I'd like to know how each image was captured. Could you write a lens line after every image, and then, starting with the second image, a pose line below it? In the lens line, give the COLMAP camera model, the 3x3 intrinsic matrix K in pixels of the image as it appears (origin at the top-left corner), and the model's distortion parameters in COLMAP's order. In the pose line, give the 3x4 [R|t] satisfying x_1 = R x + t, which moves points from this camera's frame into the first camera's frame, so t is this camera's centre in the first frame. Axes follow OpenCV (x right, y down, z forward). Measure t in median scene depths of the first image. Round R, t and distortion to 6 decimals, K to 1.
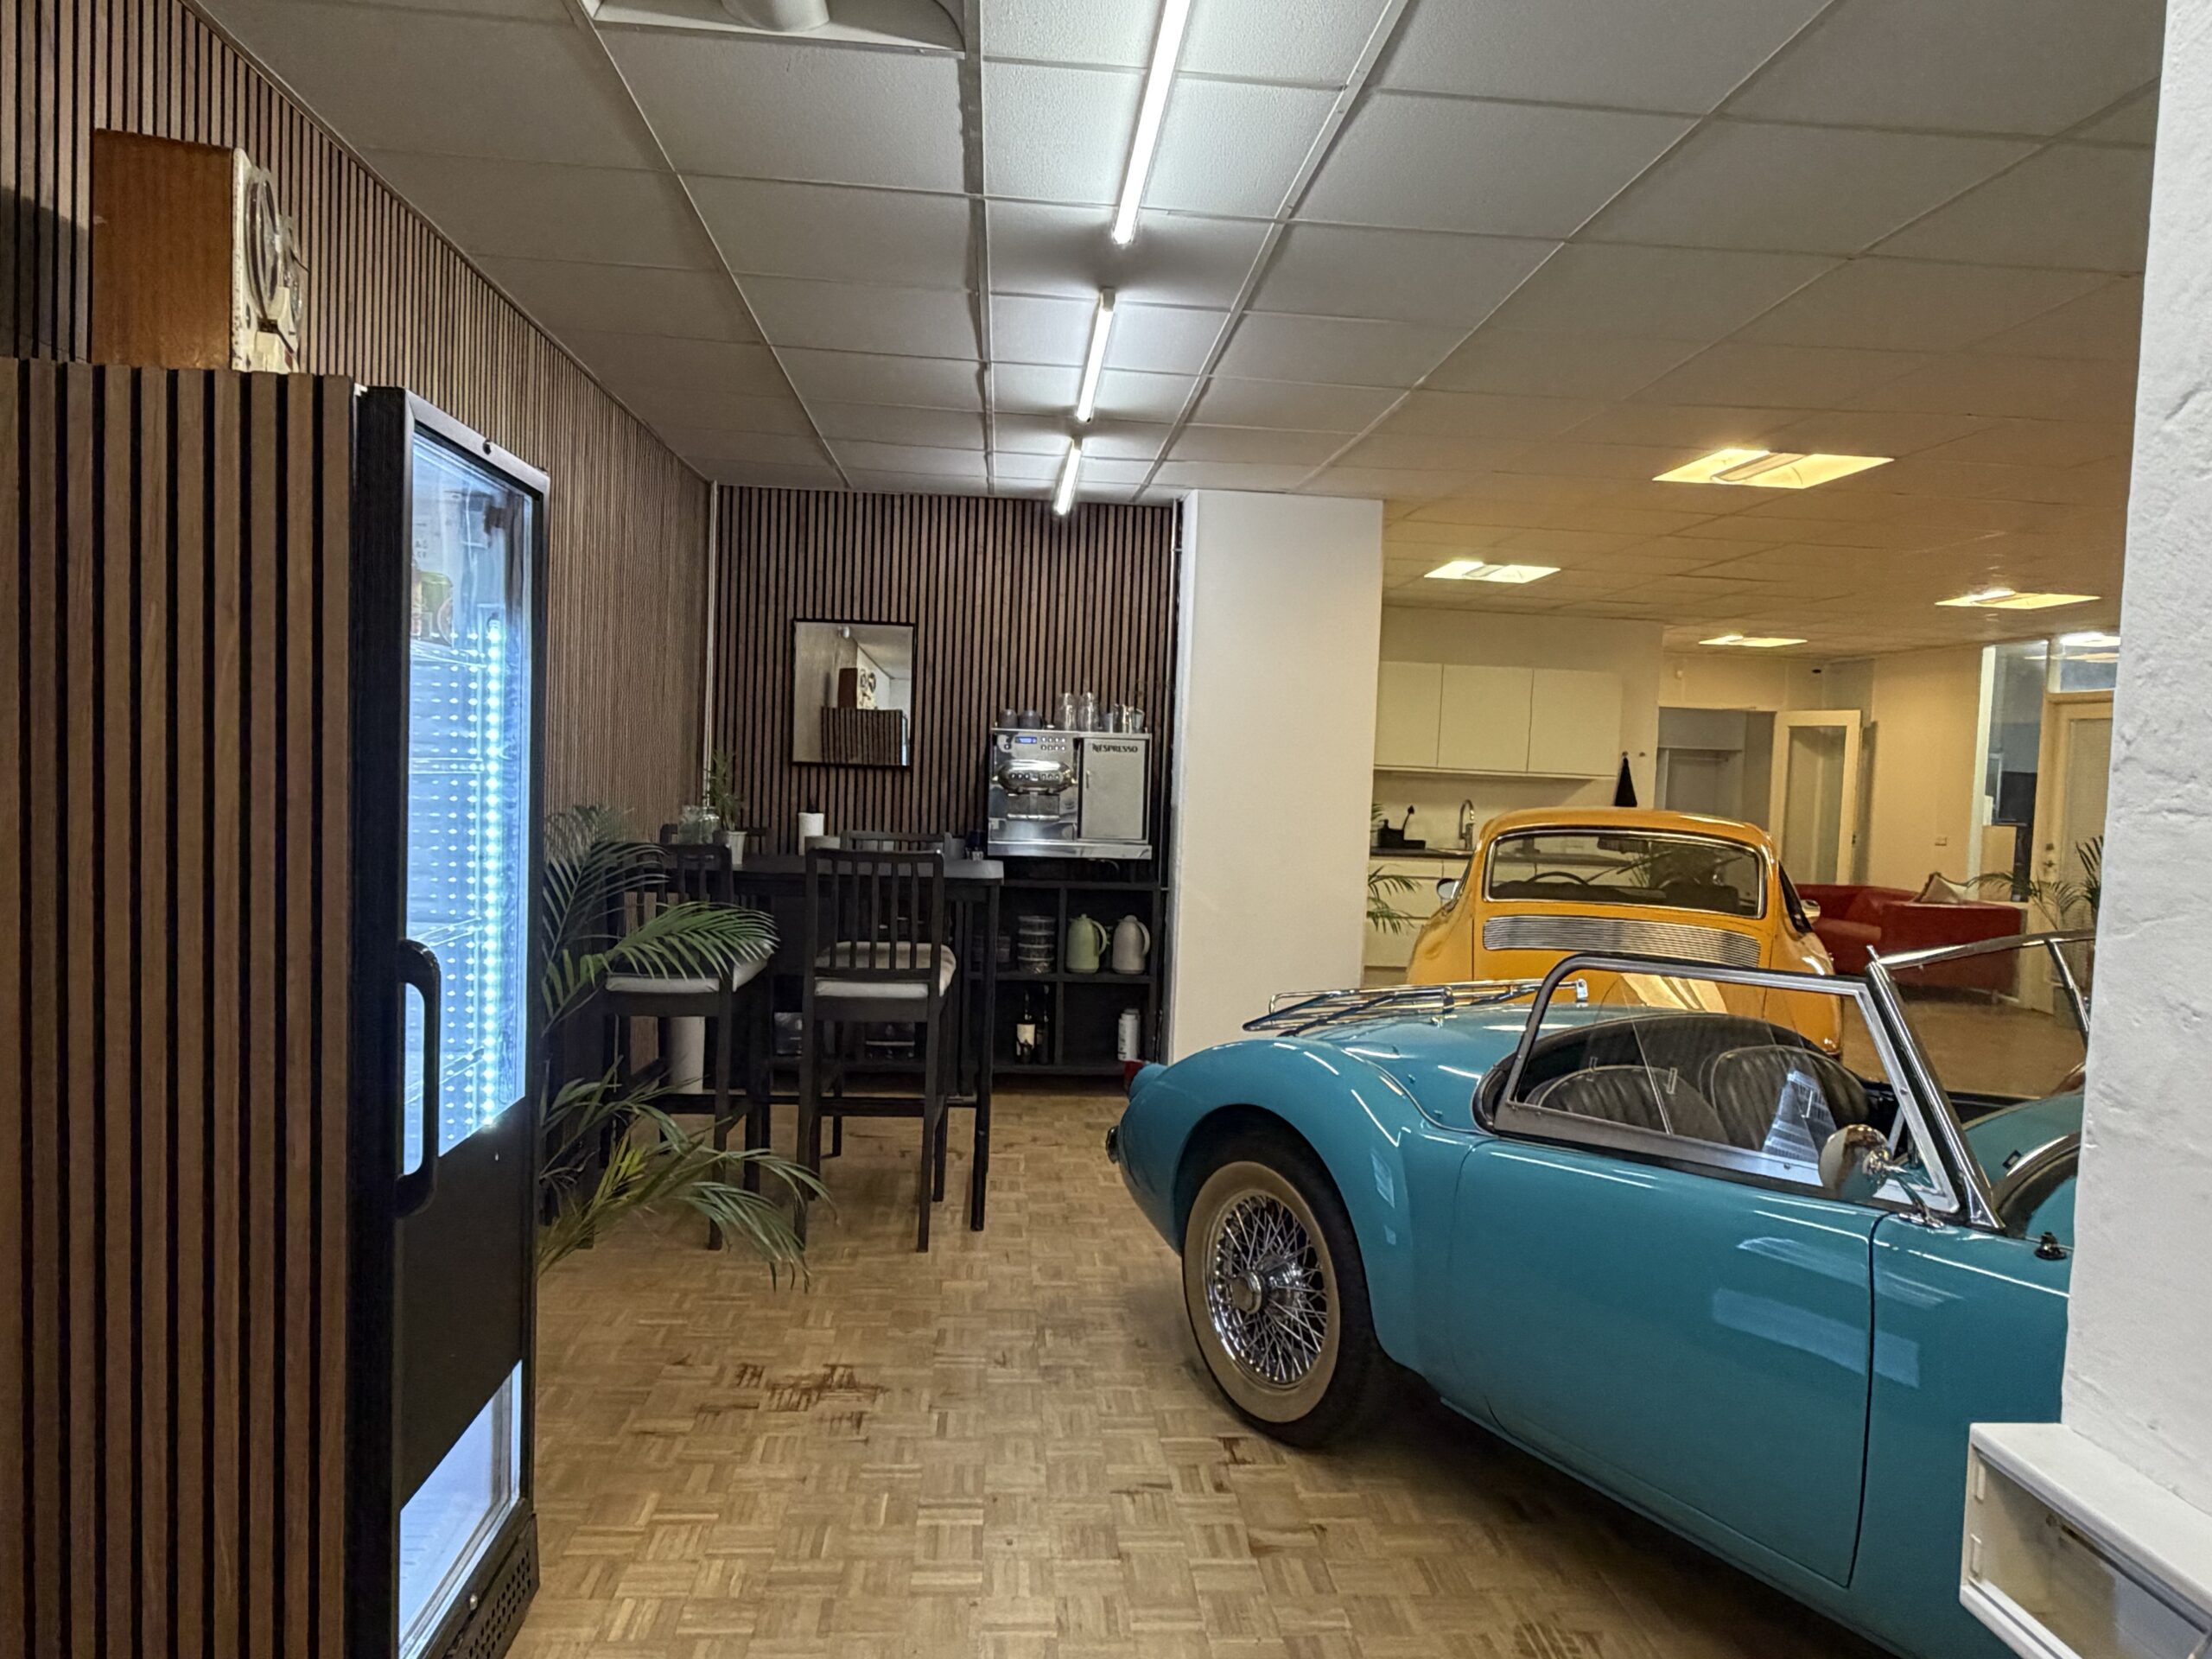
lens RADIAL K [[1523.1, 0, 1106.0], [0, 1523.1, 829.5], [0, 0, 1]] dist [0.000436, 0.001843]
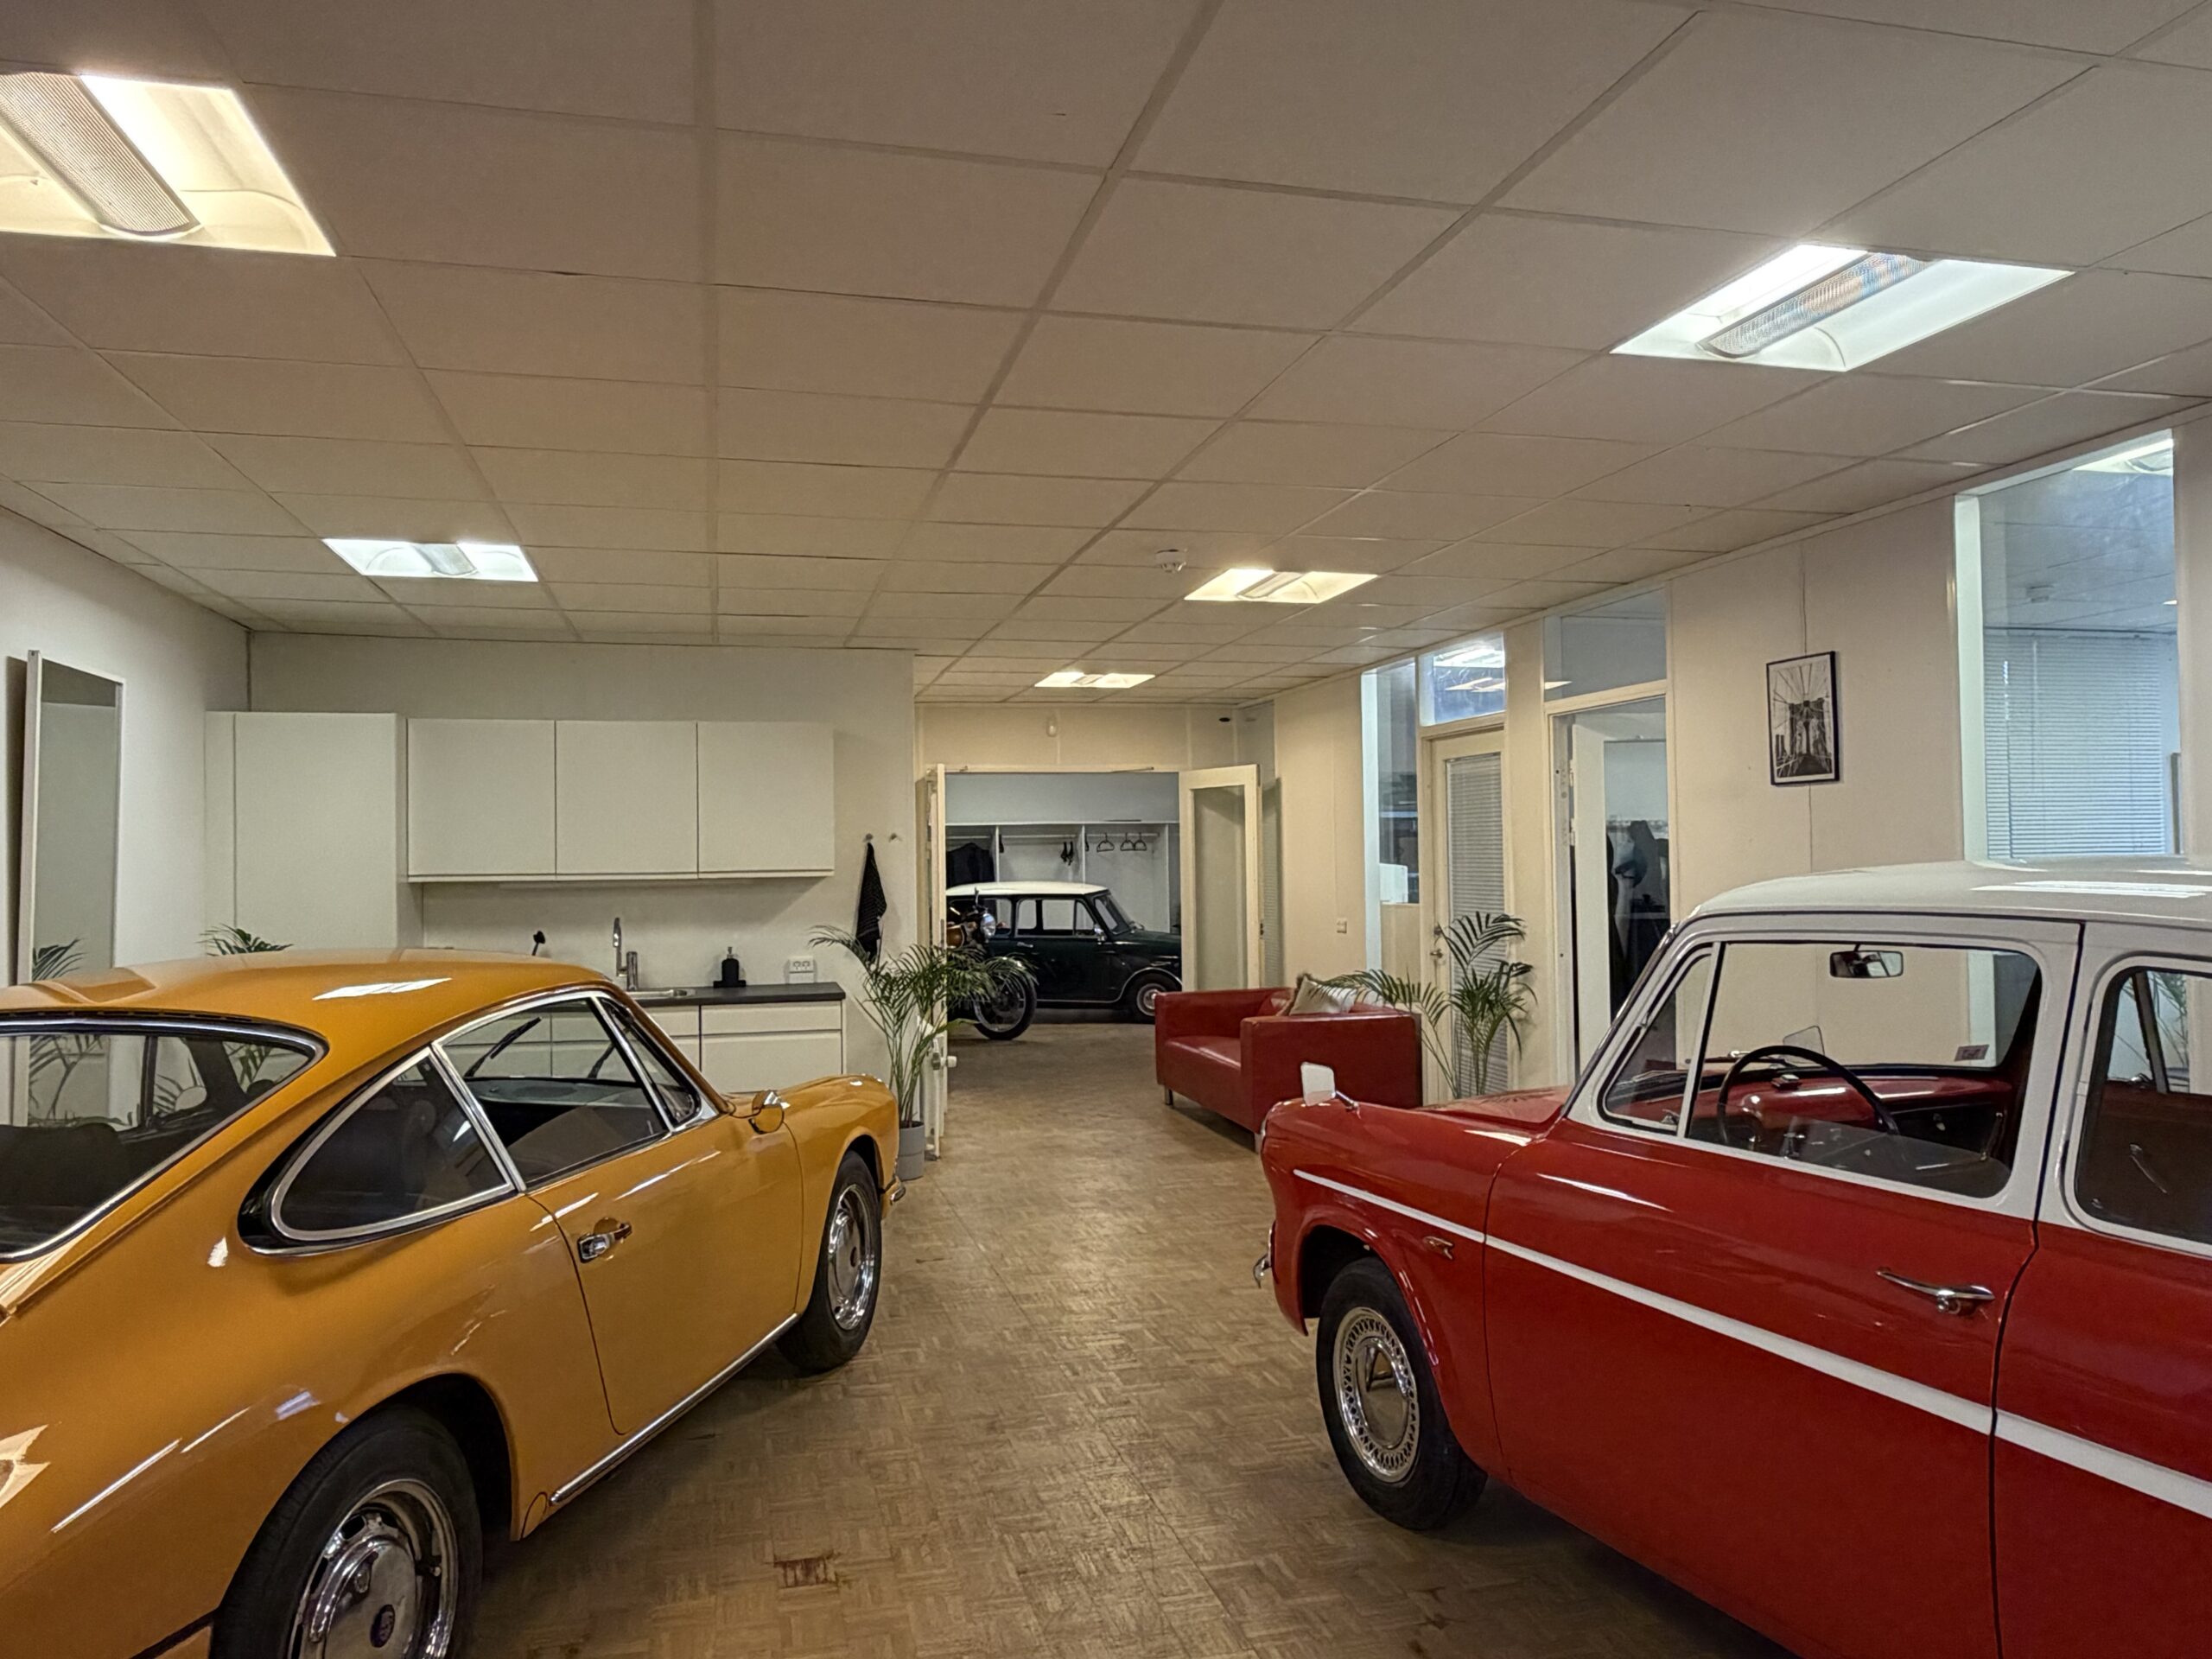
lens RADIAL K [[1523.1, 0, 1106.0], [0, 1523.1, 829.5], [0, 0, 1]] dist [0.000436, 0.001843]
pose [[0.983150, -0.052746, 0.175026, 0.323625], [0.063717, 0.996301, -0.057661, -0.005352], [-0.171337, 0.067841, 0.982874, 0.283152]]
